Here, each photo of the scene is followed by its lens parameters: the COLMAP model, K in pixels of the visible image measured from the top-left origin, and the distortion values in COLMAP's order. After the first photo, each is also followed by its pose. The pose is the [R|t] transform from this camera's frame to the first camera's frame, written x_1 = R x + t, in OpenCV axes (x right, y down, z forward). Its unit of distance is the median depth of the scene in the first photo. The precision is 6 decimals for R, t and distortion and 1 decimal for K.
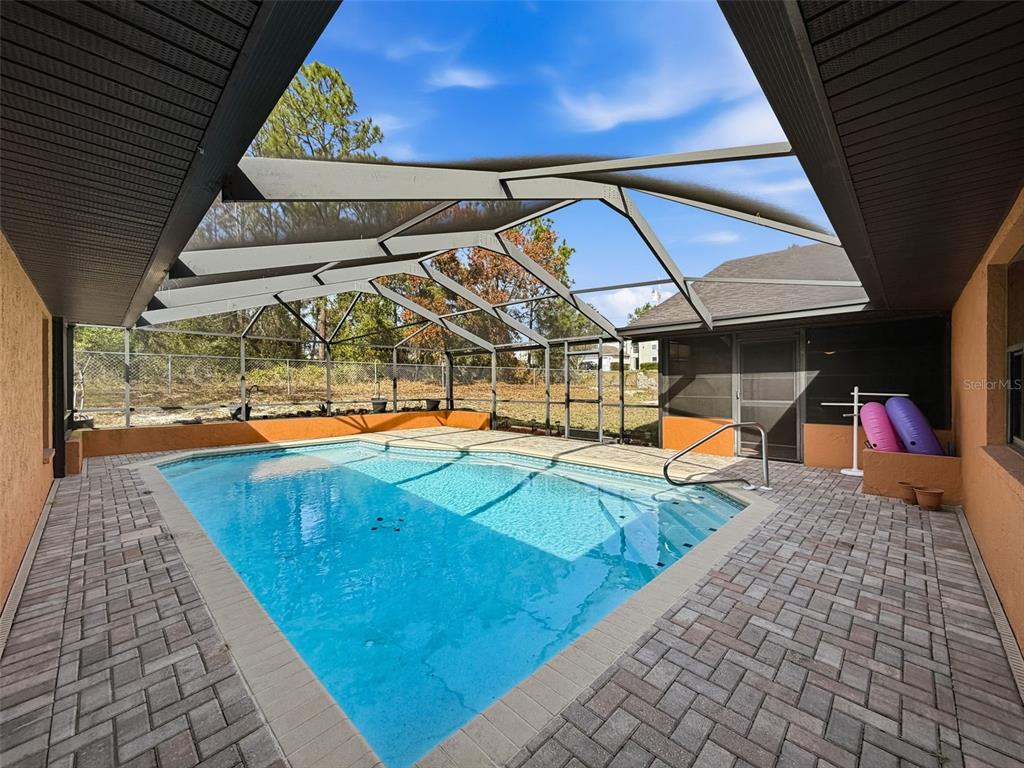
lens RADIAL K [[408.2, 0, 511.2], [0, 408.2, 383.1], [0, 0, 1]] dist [0.001236, 0.000351]
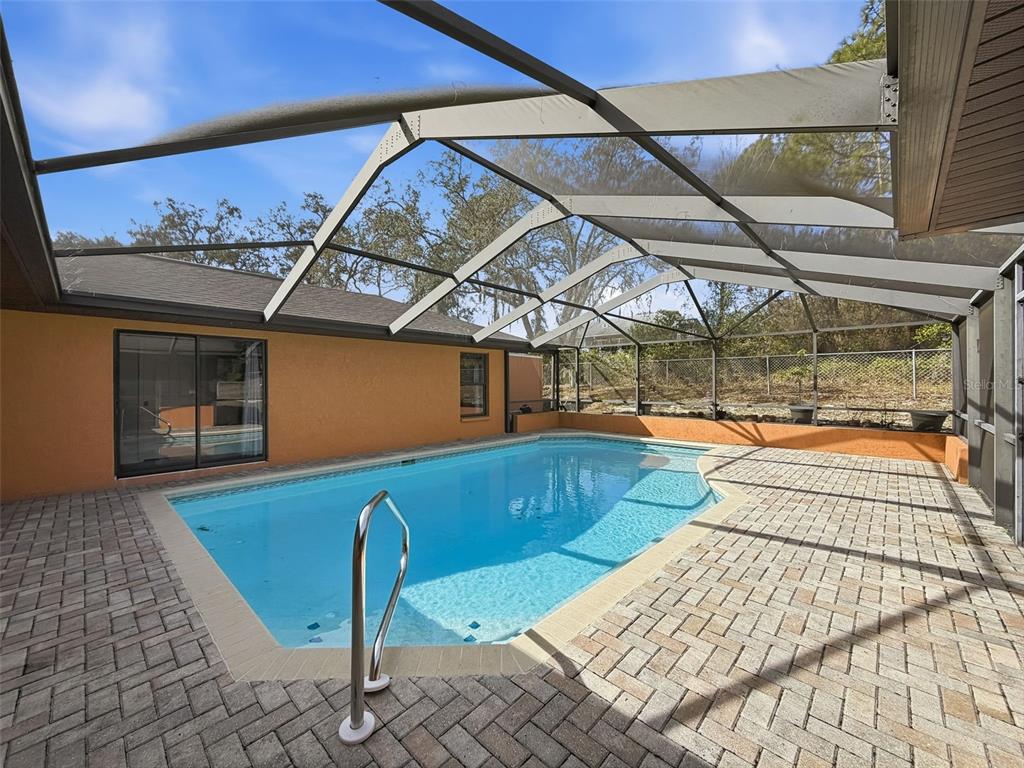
lens RADIAL K [[408.2, 0, 506.1], [0, 408.2, 384.3], [0, 0, 1]] dist [0.001236, 0.000351]
pose [[0.008507, 0.005136, -0.999951, 0.761544], [0.005328, 0.999972, 0.005181, -0.007587], [0.999950, -0.005372, 0.008479, 0.900350]]
